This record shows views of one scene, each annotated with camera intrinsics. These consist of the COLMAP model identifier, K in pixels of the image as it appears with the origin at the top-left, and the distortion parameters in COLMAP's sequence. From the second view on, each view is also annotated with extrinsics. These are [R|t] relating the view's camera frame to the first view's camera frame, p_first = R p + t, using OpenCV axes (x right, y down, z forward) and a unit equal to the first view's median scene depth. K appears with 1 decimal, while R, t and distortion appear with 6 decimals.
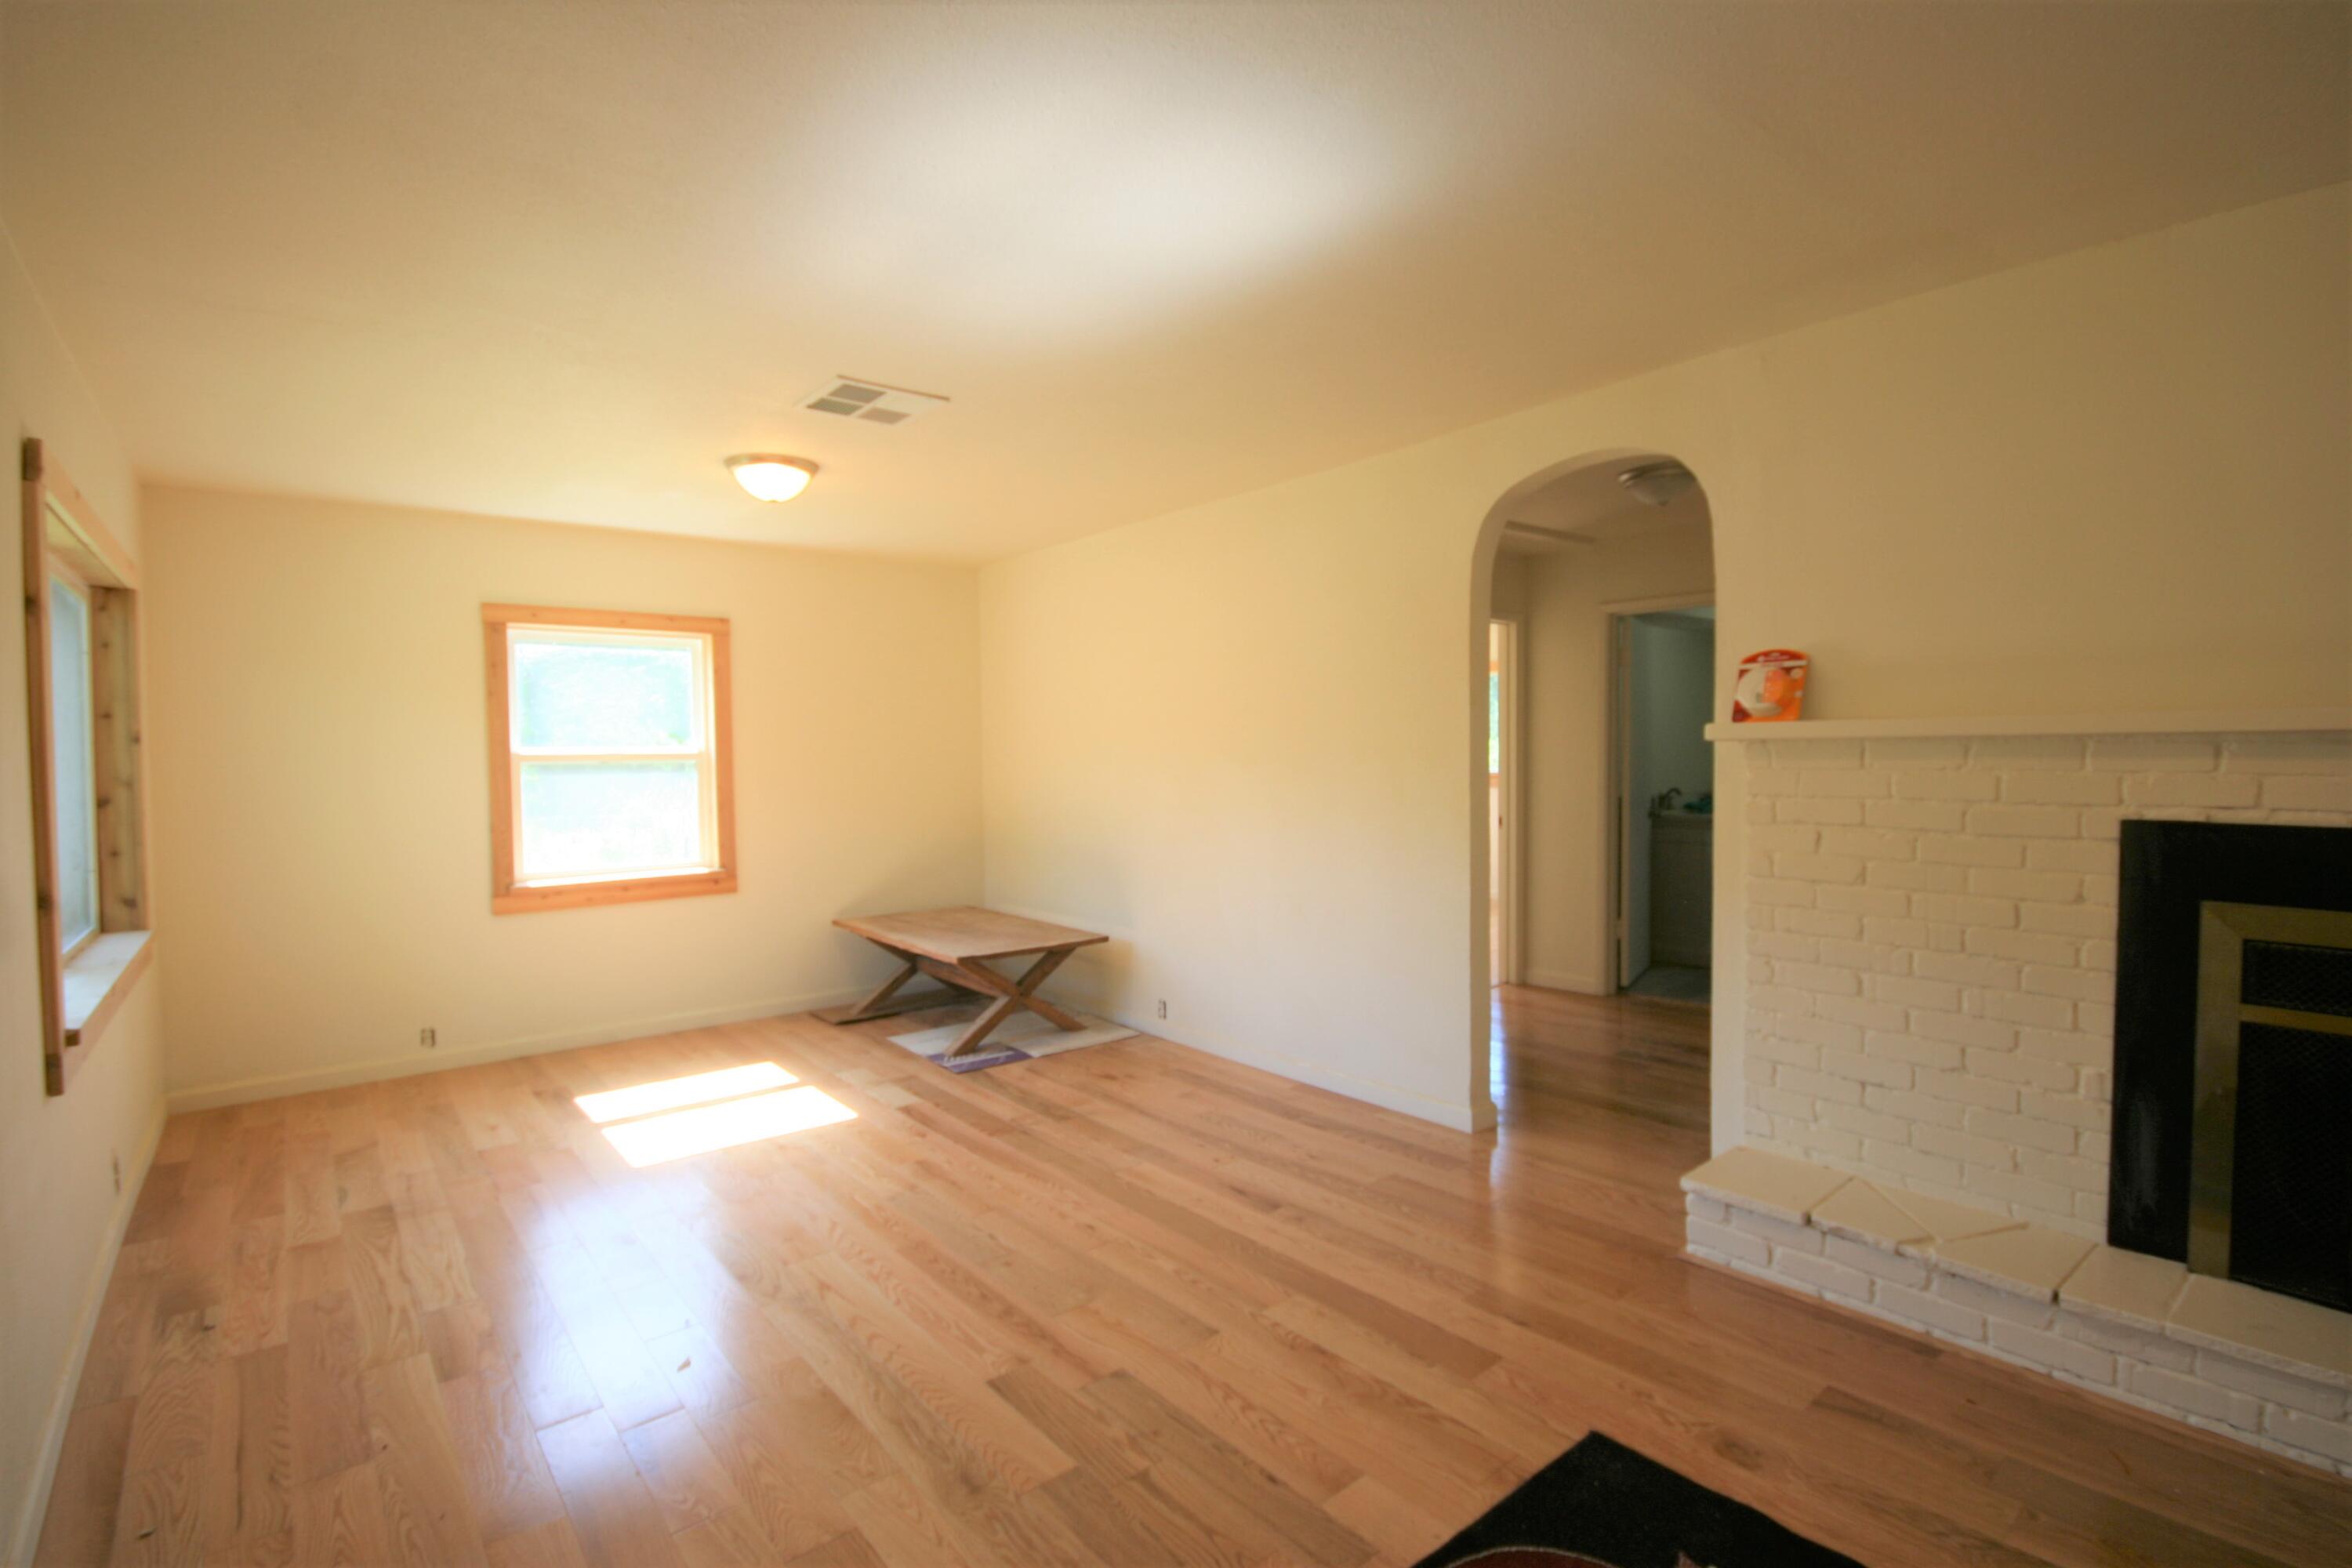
lens RADIAL K [[1082.5, 0, 1191.0], [0, 1082.5, 793.3], [0, 0, 1]] dist [0.008028, -0.013227]
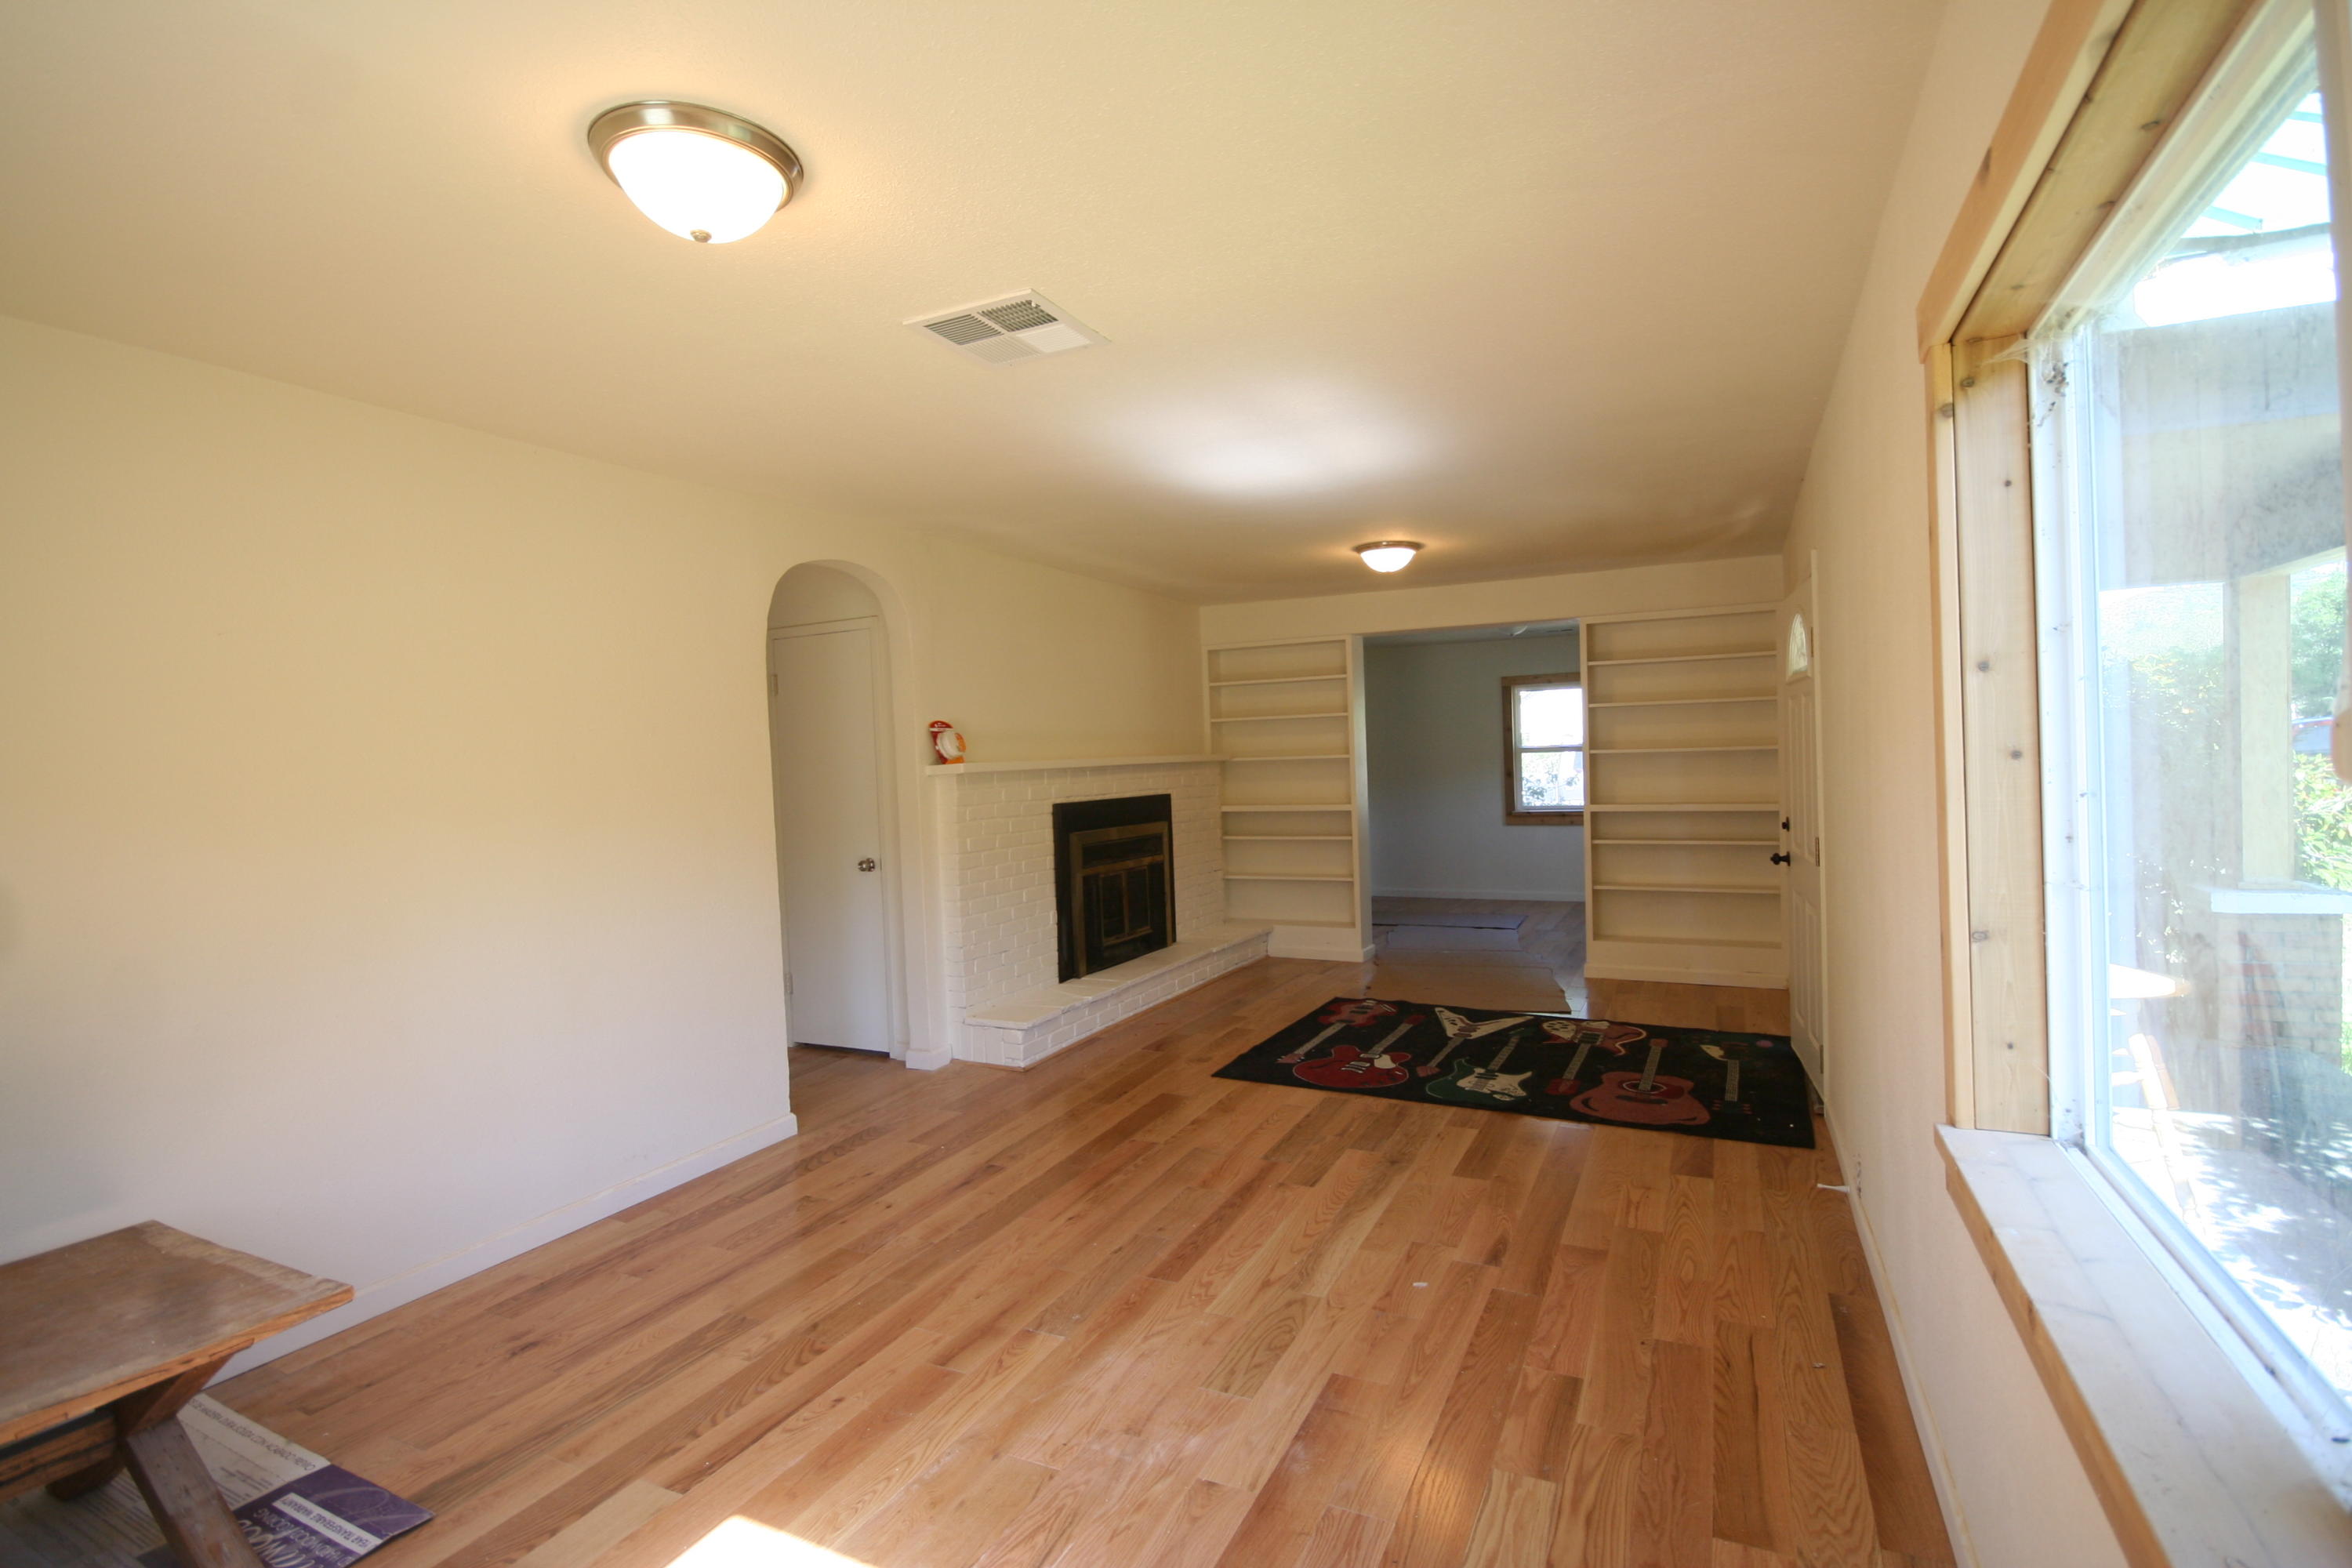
lens RADIAL K [[1133.9, 0, 1172.6], [0, 1133.9, 792.6], [0, 0, 1]] dist [-0.000626, -0.001764]
pose [[-0.409309, 0.003430, 0.912389, -1.277488], [0.080831, 0.996197, 0.032517, -0.050989], [-0.908808, 0.087058, -0.408030, 1.470459]]
